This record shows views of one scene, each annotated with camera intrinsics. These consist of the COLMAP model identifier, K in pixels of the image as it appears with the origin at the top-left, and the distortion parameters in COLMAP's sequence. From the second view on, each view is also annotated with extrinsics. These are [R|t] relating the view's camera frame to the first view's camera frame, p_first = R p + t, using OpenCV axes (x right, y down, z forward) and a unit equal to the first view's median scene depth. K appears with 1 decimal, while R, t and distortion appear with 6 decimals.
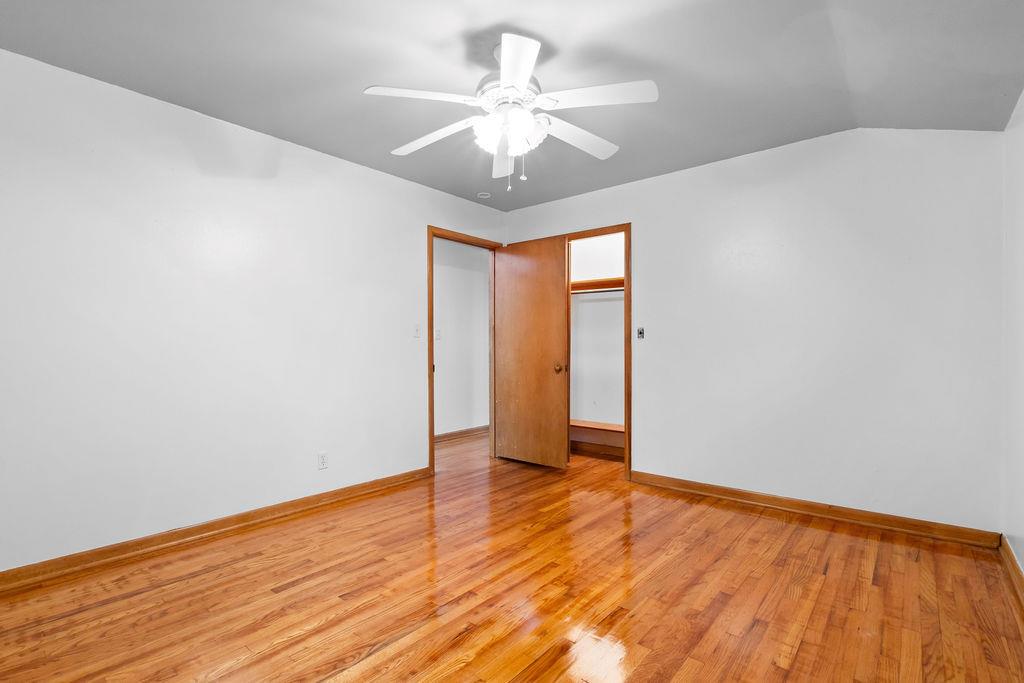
lens RADIAL K [[469.5, 0, 516.4], [0, 469.5, 343.0], [0, 0, 1]] dist [-0.010357, 0.000336]
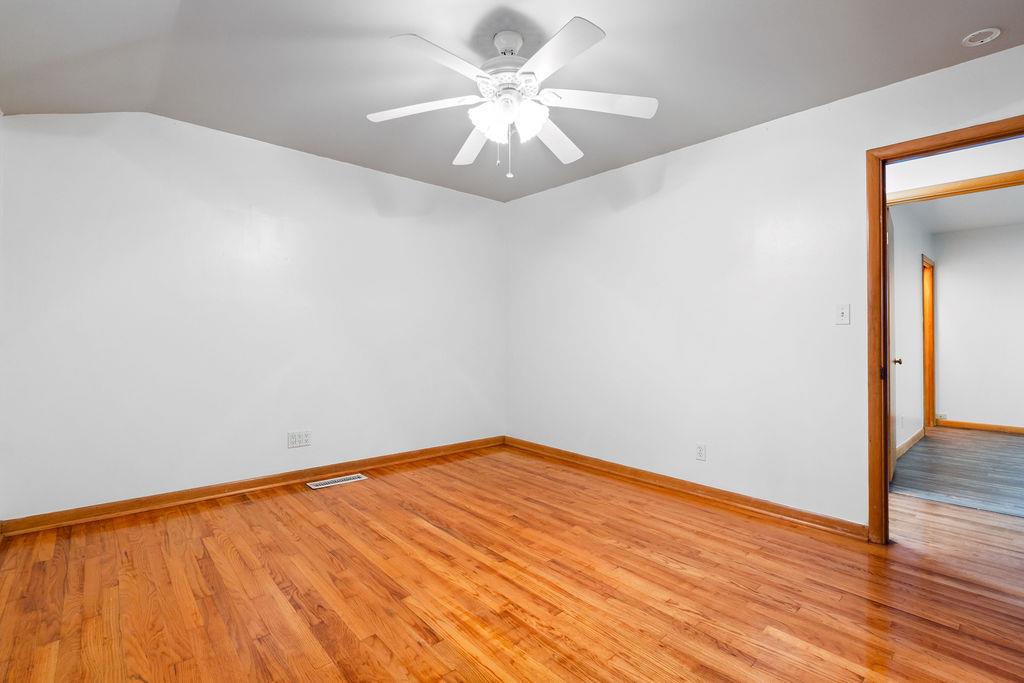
lens RADIAL K [[469.5, 0, 516.9], [0, 469.5, 337.2], [0, 0, 1]] dist [-0.010357, 0.000336]
pose [[-0.134432, 0.001507, -0.990922, 0.900760], [-0.000918, 0.999998, 0.001645, 0.008194], [0.990922, 0.001131, -0.134430, 1.073588]]
